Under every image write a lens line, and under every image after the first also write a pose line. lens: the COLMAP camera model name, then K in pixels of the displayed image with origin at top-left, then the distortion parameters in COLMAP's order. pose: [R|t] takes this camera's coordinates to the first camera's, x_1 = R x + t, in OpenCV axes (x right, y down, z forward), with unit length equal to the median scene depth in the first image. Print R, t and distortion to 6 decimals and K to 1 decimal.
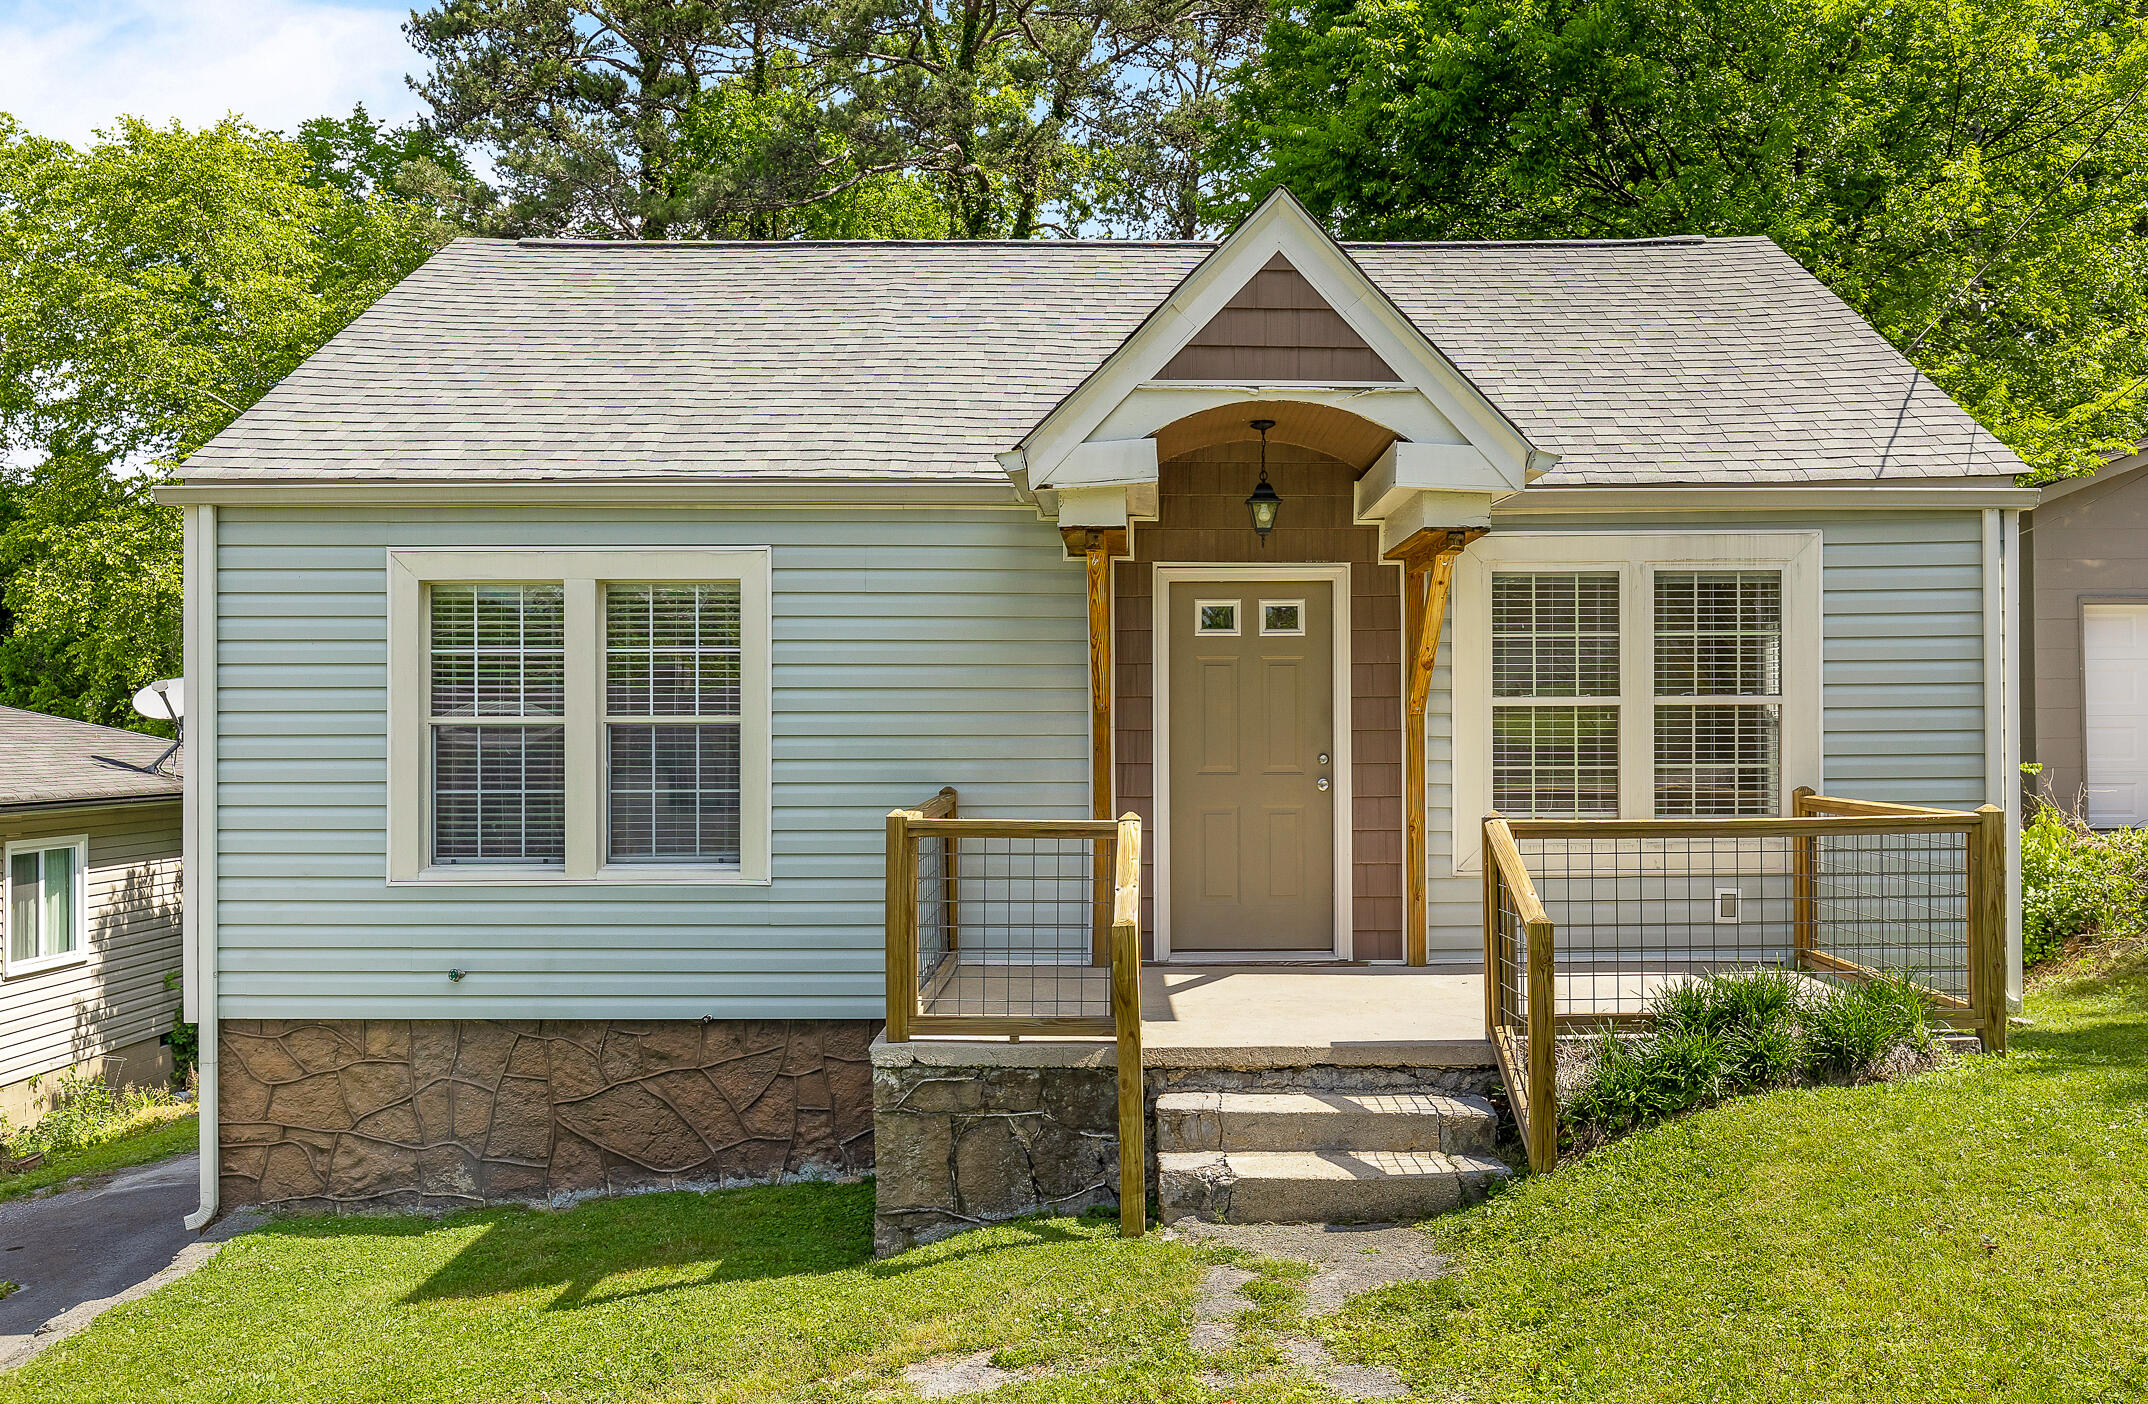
lens RADIAL K [[1734.1, 0, 1120.3], [0, 1734.1, 722.2], [0, 0, 1]] dist [-0.003036, 0.007854]
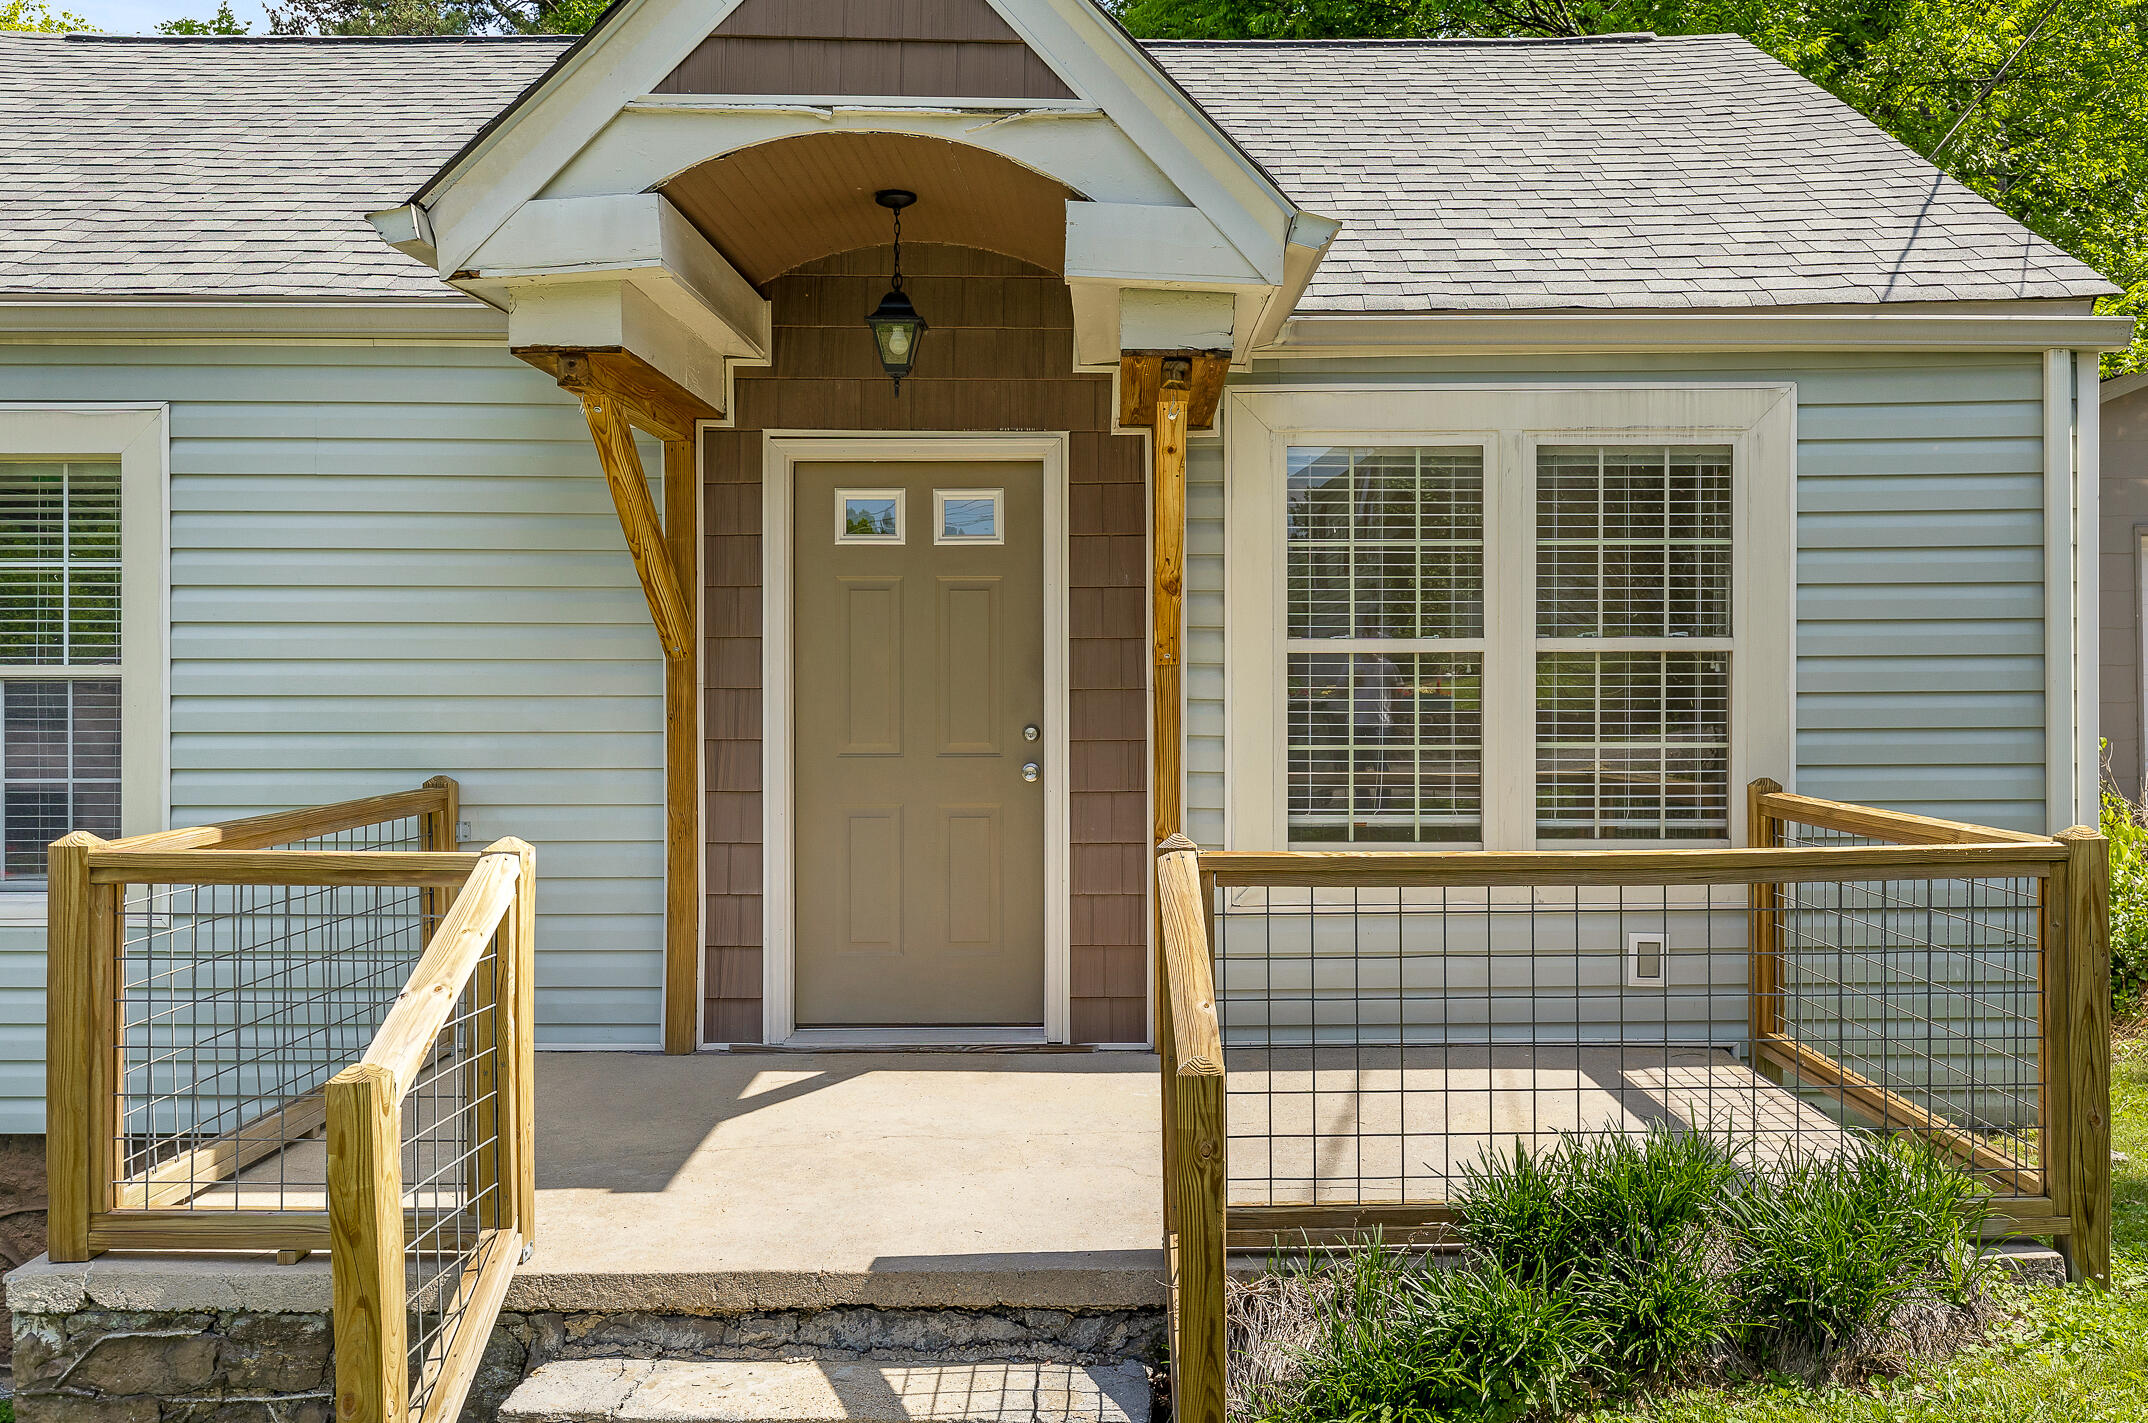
lens RADIAL K [[1726.4, 0, 1127.7], [0, 1726.4, 696.7], [0, 0, 1]] dist [0.002752, 0.005228]
pose [[0.999998, 0.001738, -0.000070, 0.155527], [-0.001738, 0.999971, 0.007400, 0.002430], [0.000083, -0.007399, 0.999973, 0.353468]]
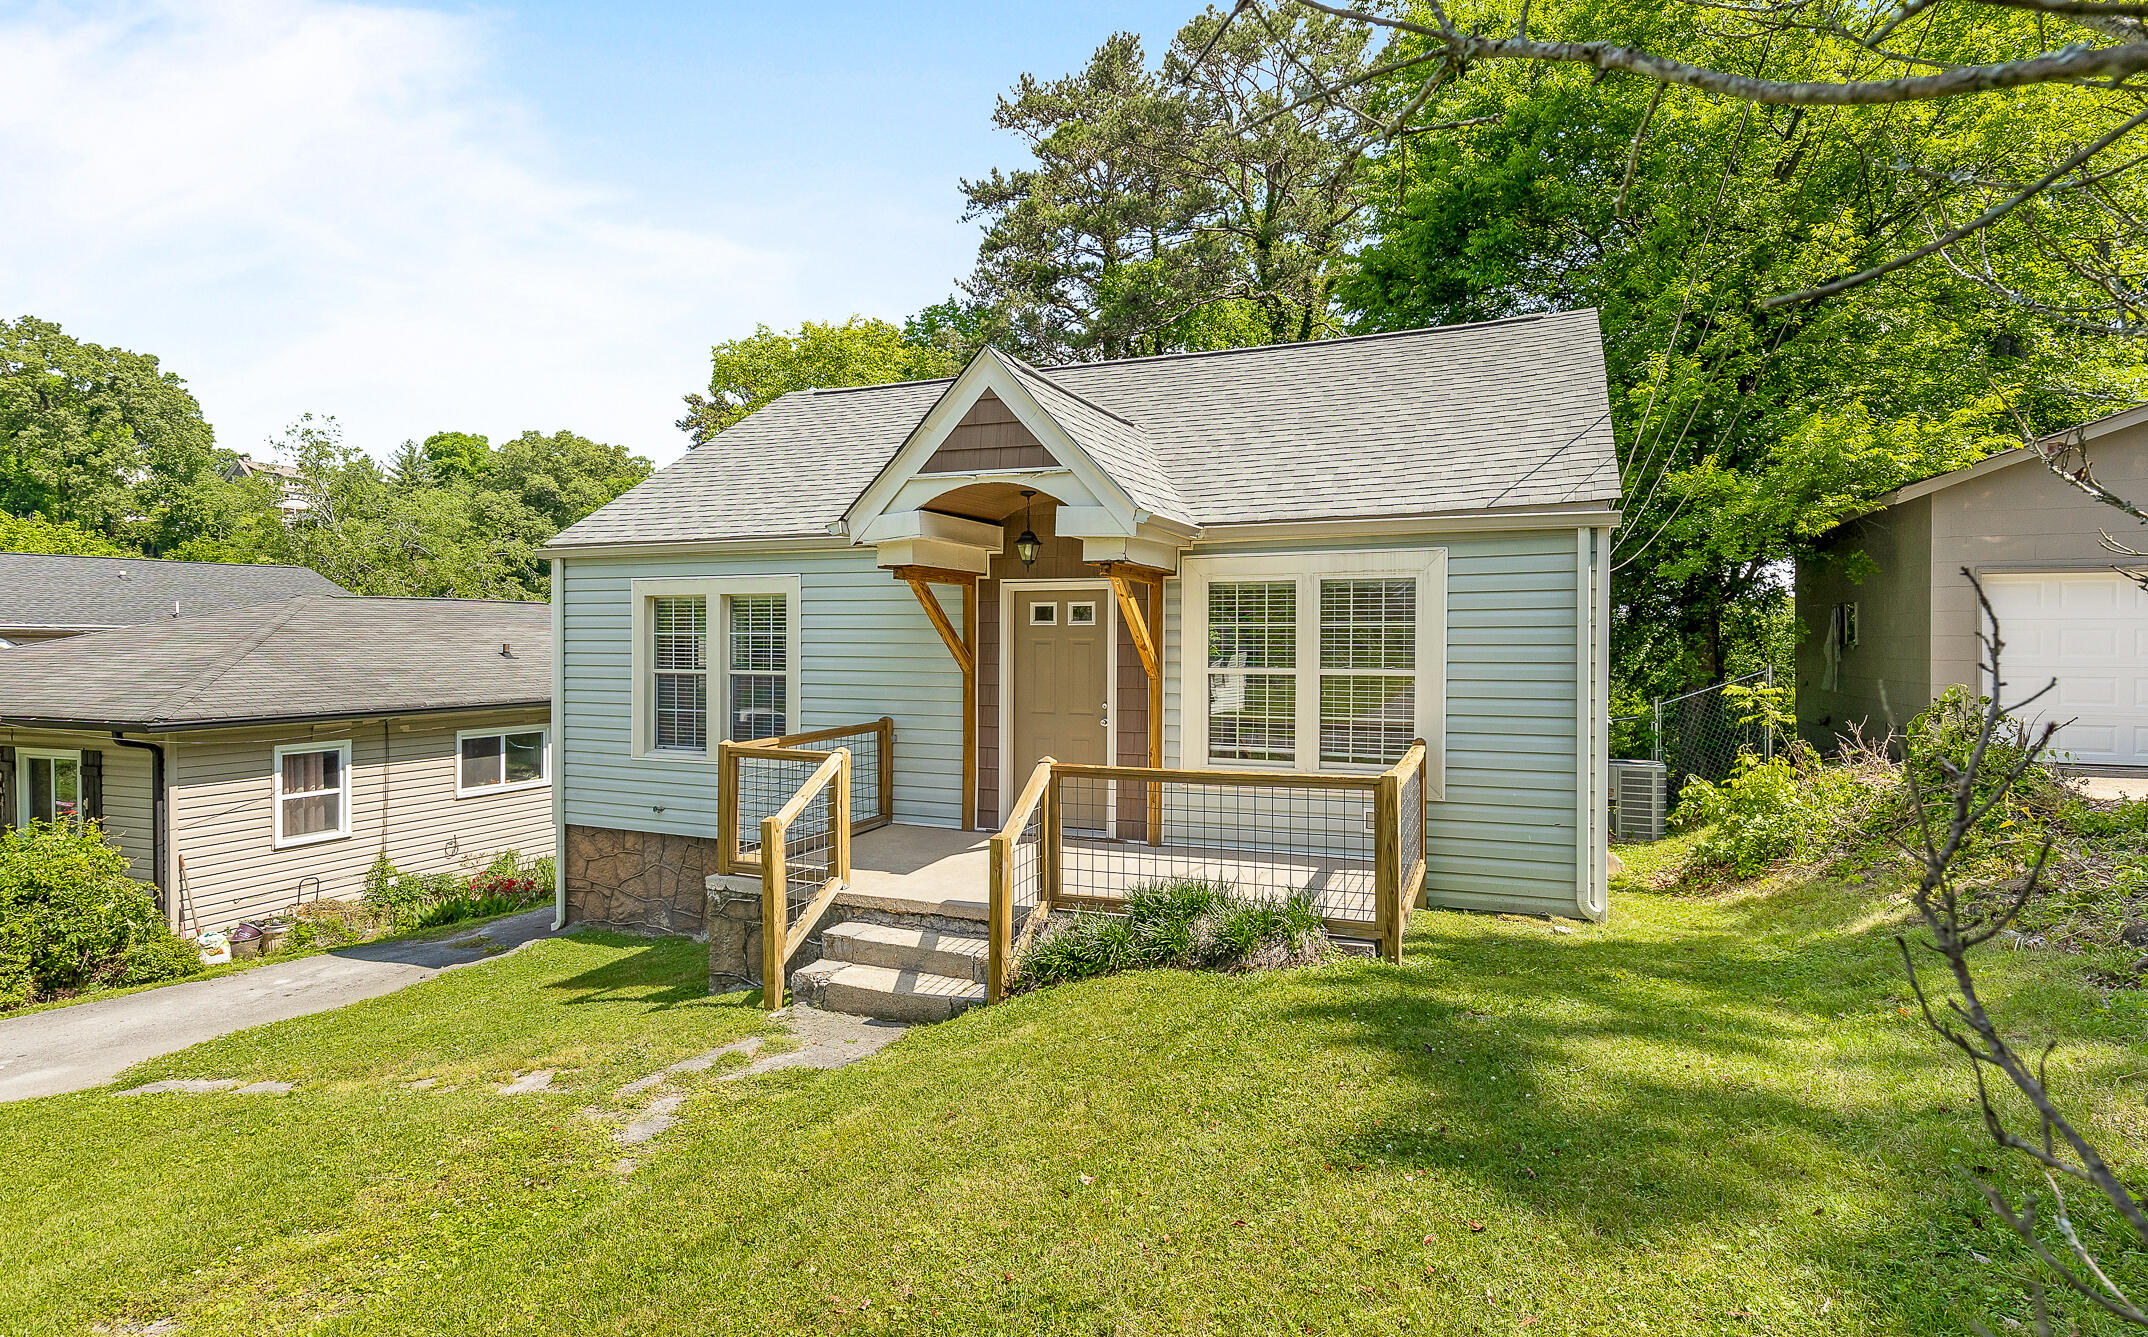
lens RADIAL K [[1069.2, 0, 1081.4], [0, 1069.2, 644.1], [0, 0, 1]] dist [0.006381, 0.000306]
pose [[0.922567, 0.008141, -0.385751, 0.466668], [-0.003548, 0.999914, 0.012618, -0.045544], [0.385820, -0.010272, 0.922517, 0.123111]]
